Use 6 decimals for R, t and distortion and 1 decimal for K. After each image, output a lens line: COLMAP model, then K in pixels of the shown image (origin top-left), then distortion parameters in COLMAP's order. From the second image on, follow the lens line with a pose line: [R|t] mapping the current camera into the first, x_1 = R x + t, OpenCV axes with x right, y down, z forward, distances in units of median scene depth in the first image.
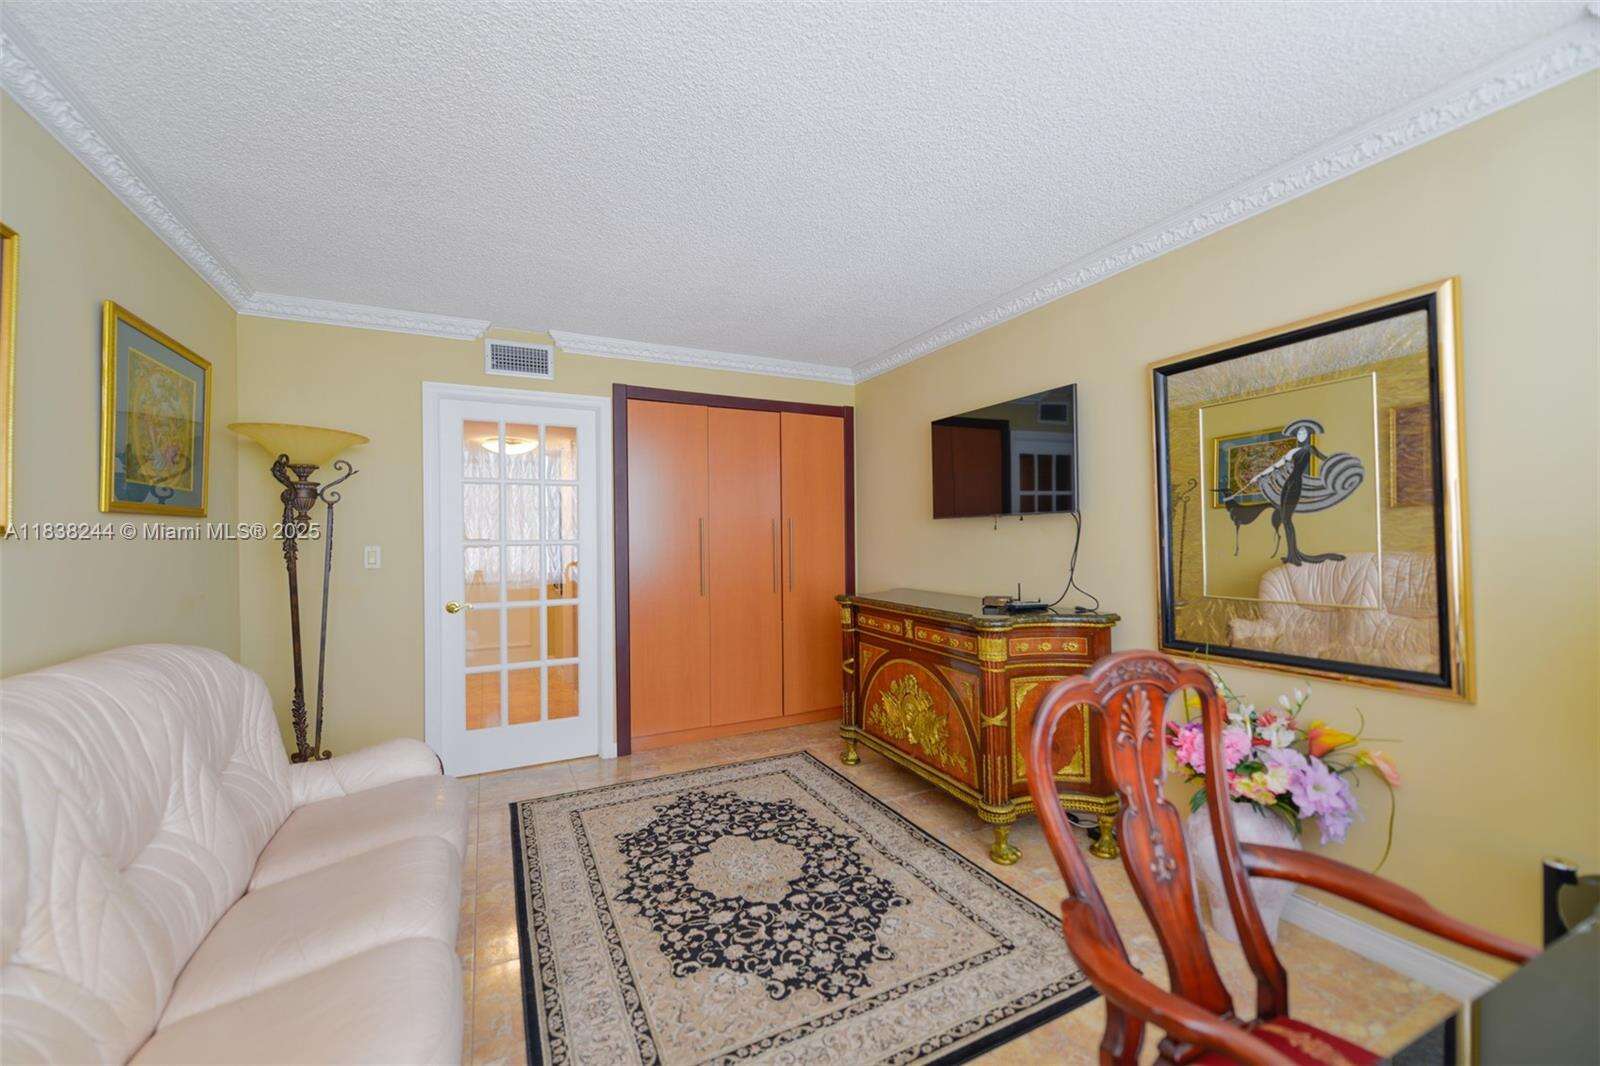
lens RADIAL K [[623.9, 0, 800.0], [0, 623.9, 533.0], [0, 0, 1]] dist [0.009396, 0.000011]
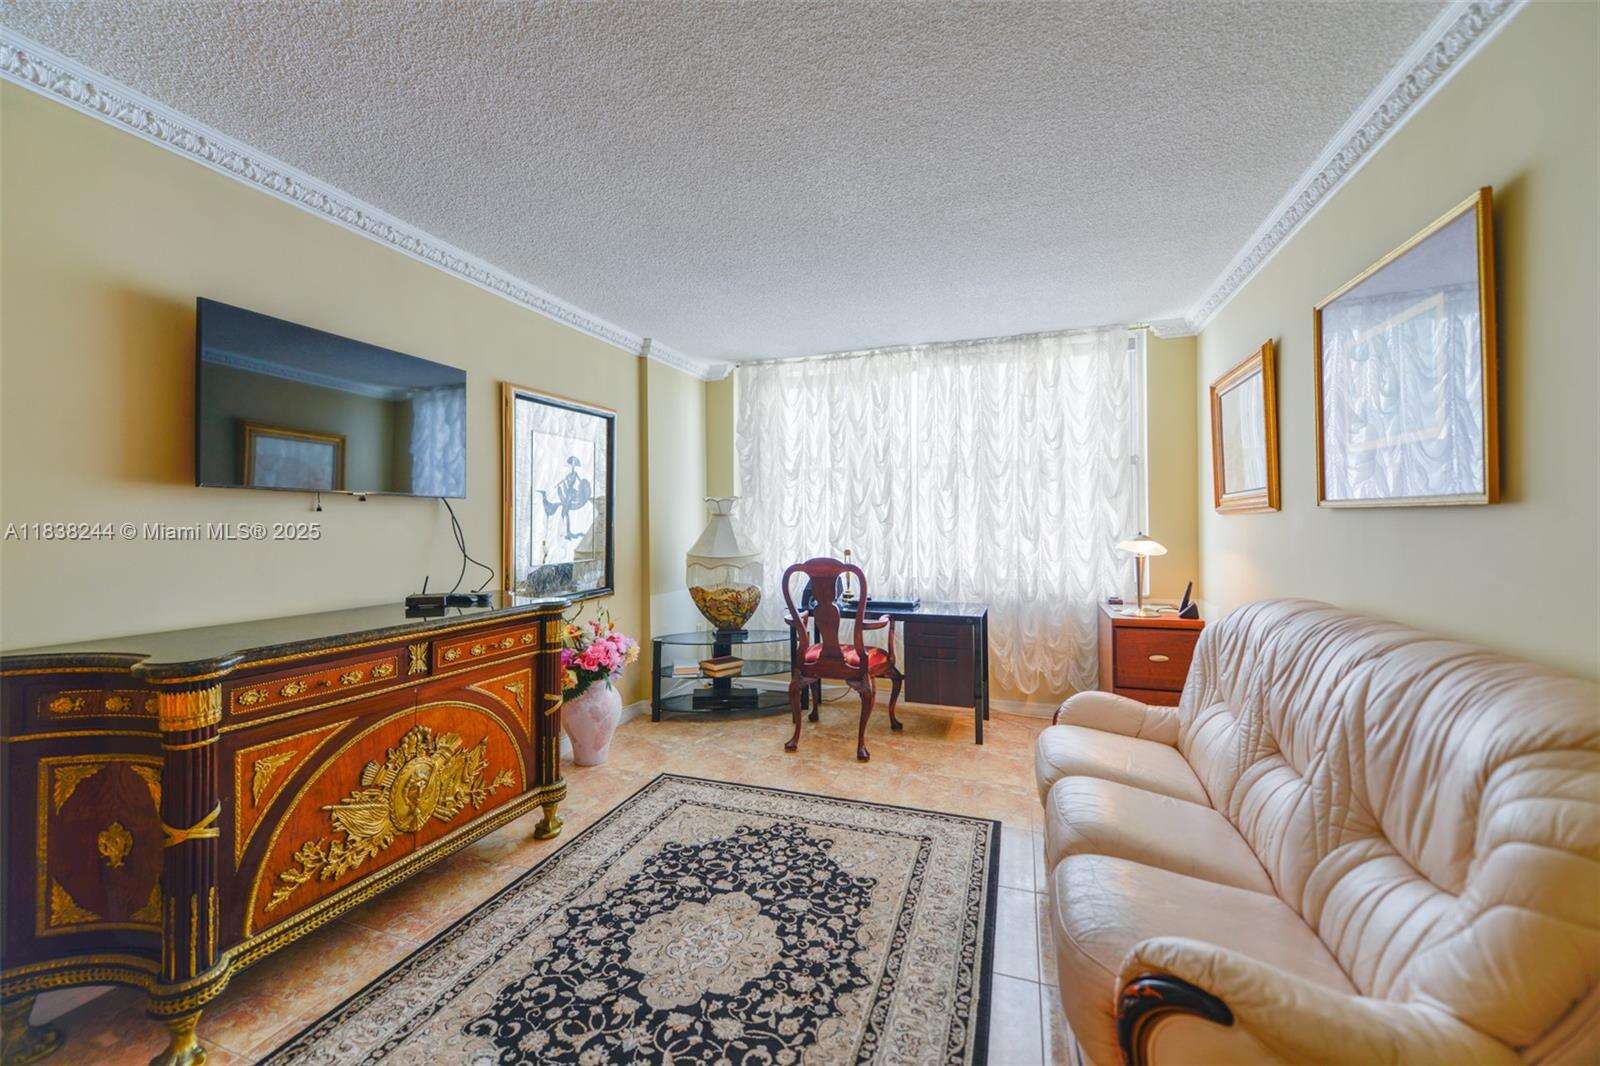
lens RADIAL K [[660.7, 0, 778.5], [0, 660.7, 513.2], [0, 0, 1]] dist [0.002063, -0.000110]
pose [[-0.688223, 0.025746, 0.725042, -0.720727], [0.006673, 0.999552, -0.029160, 0.026928], [-0.725469, -0.015230, -0.688087, 1.444793]]
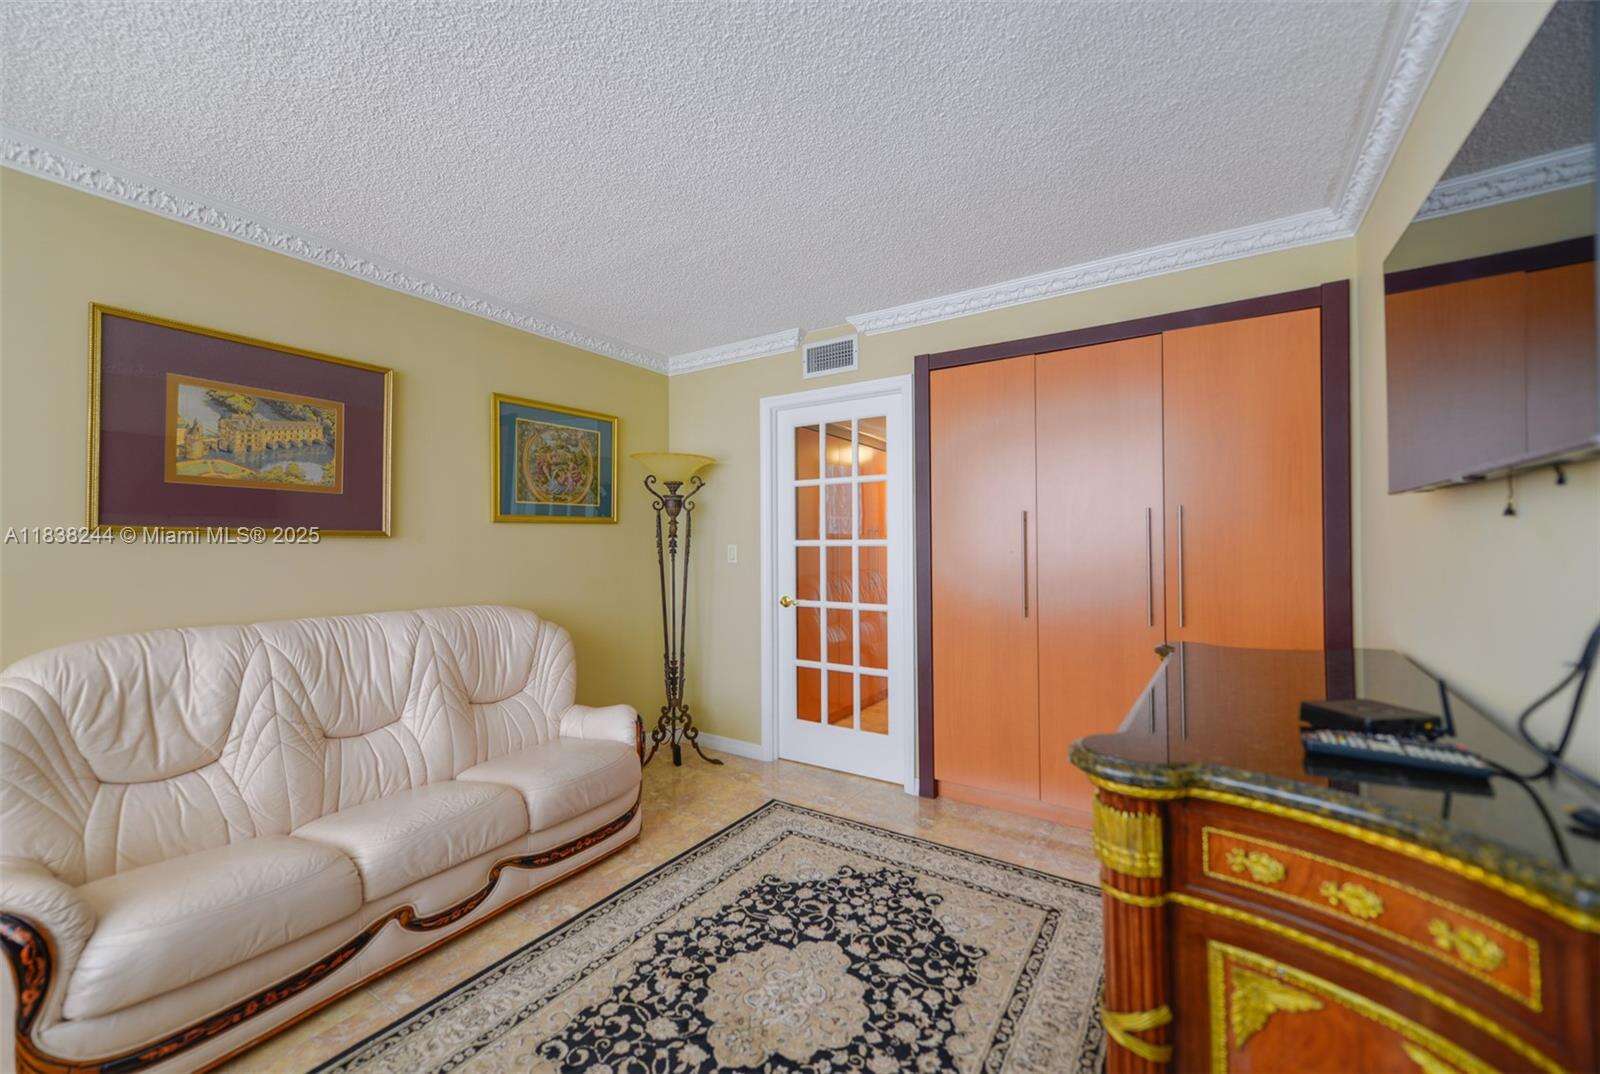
lens RADIAL K [[628.6, 0, 789.8], [0, 628.6, 535.3], [0, 0, 1]] dist [0.009787, -0.000114]
pose [[0.512932, -0.001738, -0.858427, 0.521478], [0.006596, 0.999976, 0.001917, 0.002526], [0.858404, -0.006646, 0.512932, 0.612191]]
